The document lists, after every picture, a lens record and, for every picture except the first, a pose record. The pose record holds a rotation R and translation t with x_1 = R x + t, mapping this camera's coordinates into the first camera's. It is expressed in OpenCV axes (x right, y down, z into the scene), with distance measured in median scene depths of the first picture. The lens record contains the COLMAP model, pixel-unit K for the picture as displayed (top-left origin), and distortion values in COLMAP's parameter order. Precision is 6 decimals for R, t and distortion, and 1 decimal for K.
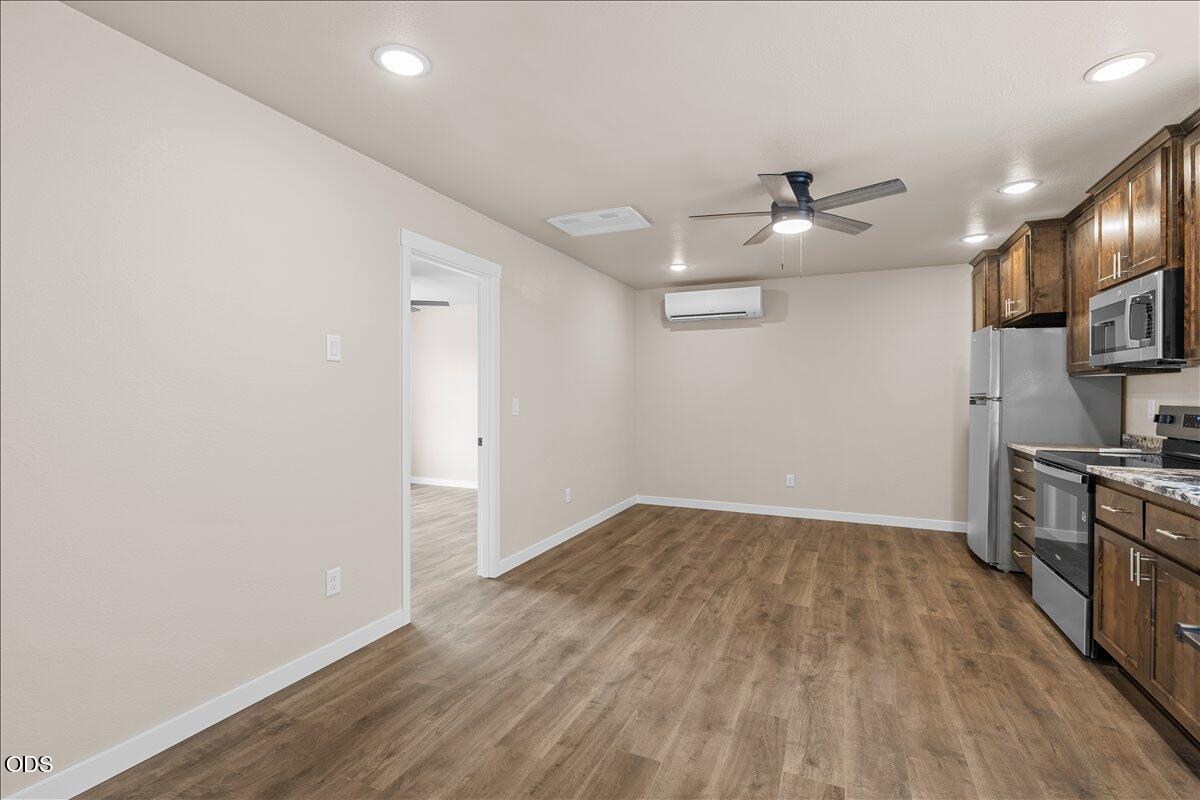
lens RADIAL K [[538.1, 0, 603.5], [0, 538.1, 398.4], [0, 0, 1]] dist [-0.001595, 0.000170]
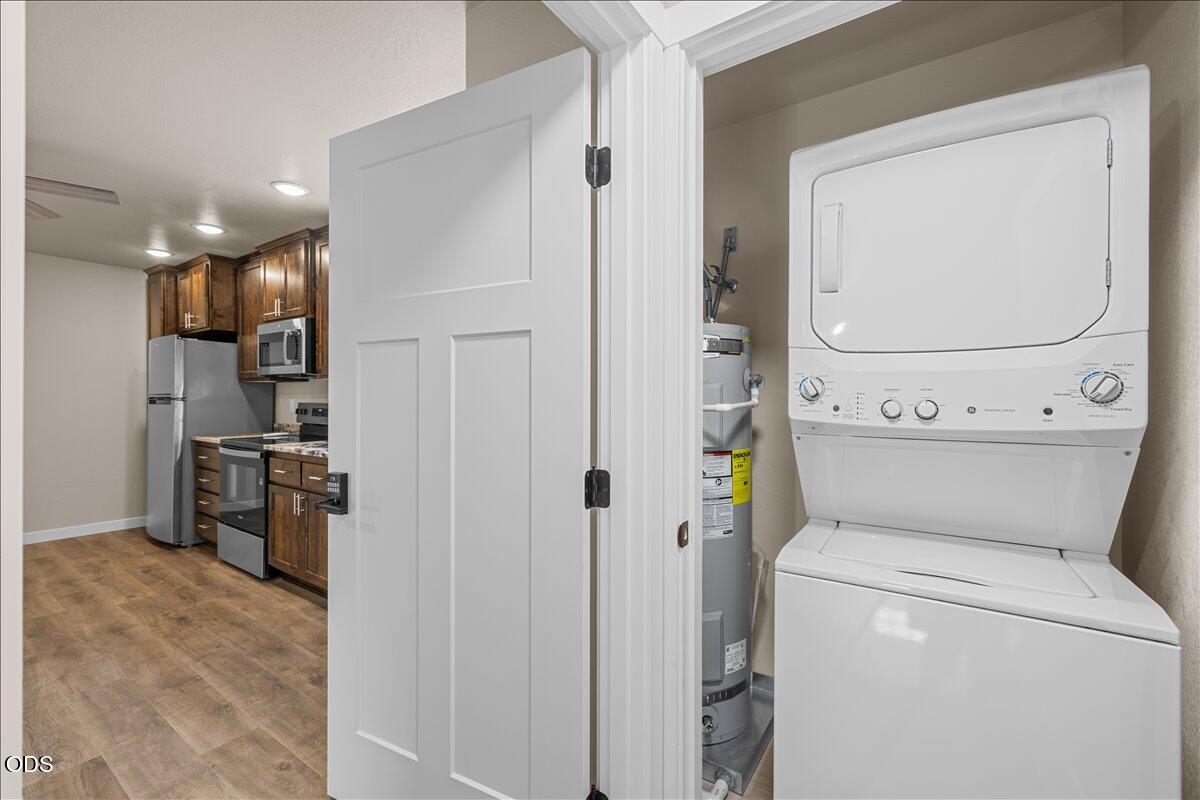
lens RADIAL K [[504.5, 0, 605.6], [0, 504.5, 394.6], [0, 0, 1]] dist [0.001344, -0.000967]
pose [[0.177284, 0.004248, 0.984151, -0.236278], [0.002816, 0.999984, -0.004824, -0.000624], [-0.984156, 0.003626, 0.177269, -0.121157]]
